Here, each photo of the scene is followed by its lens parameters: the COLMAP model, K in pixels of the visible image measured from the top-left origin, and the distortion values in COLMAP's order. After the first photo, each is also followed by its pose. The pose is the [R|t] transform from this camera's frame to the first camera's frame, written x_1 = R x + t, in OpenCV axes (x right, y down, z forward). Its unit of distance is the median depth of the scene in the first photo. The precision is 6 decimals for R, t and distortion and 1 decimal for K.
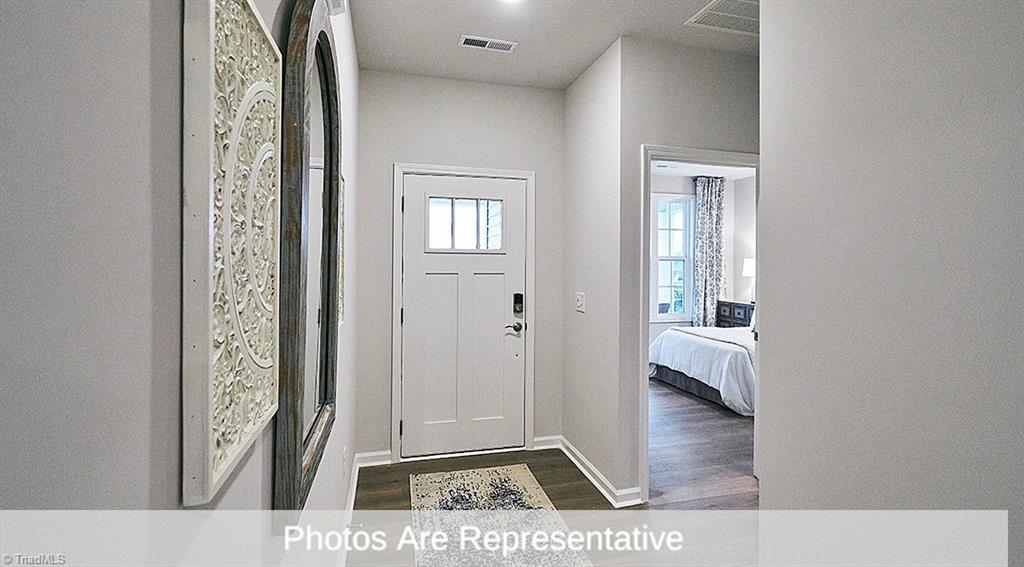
lens RADIAL K [[464.6, 0, 510.6], [0, 464.6, 273.3], [0, 0, 1]] dist [0.001259, -0.000040]
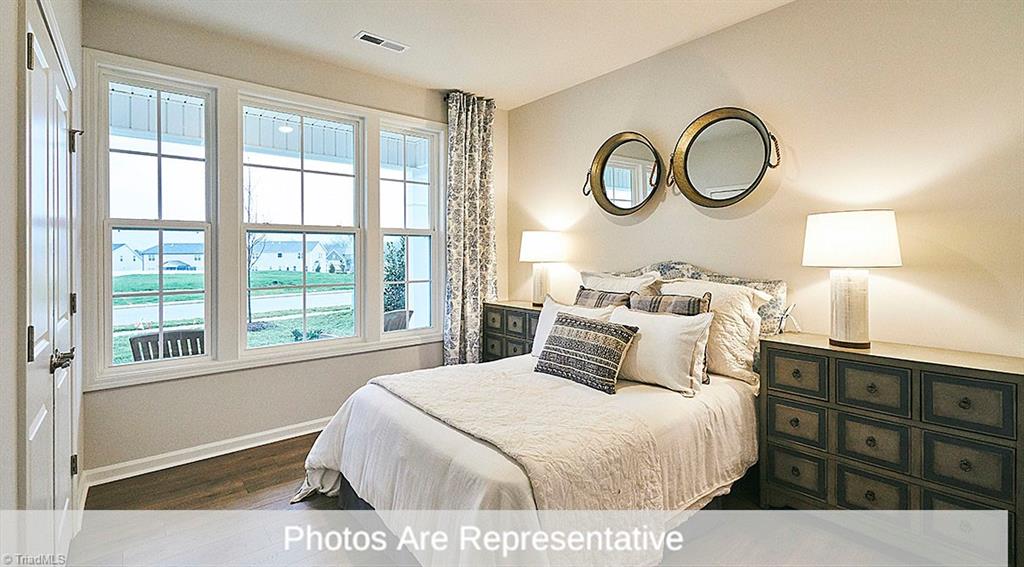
lens RADIAL K [[464.6, 0, 508.2], [0, 464.6, 254.0], [0, 0, 1]] dist [0.001259, -0.000040]
pose [[0.908688, -0.004670, 0.417449, 0.224396], [0.005829, 0.999982, -0.001501, -0.003227], [-0.417435, 0.003797, 0.908699, 0.440805]]
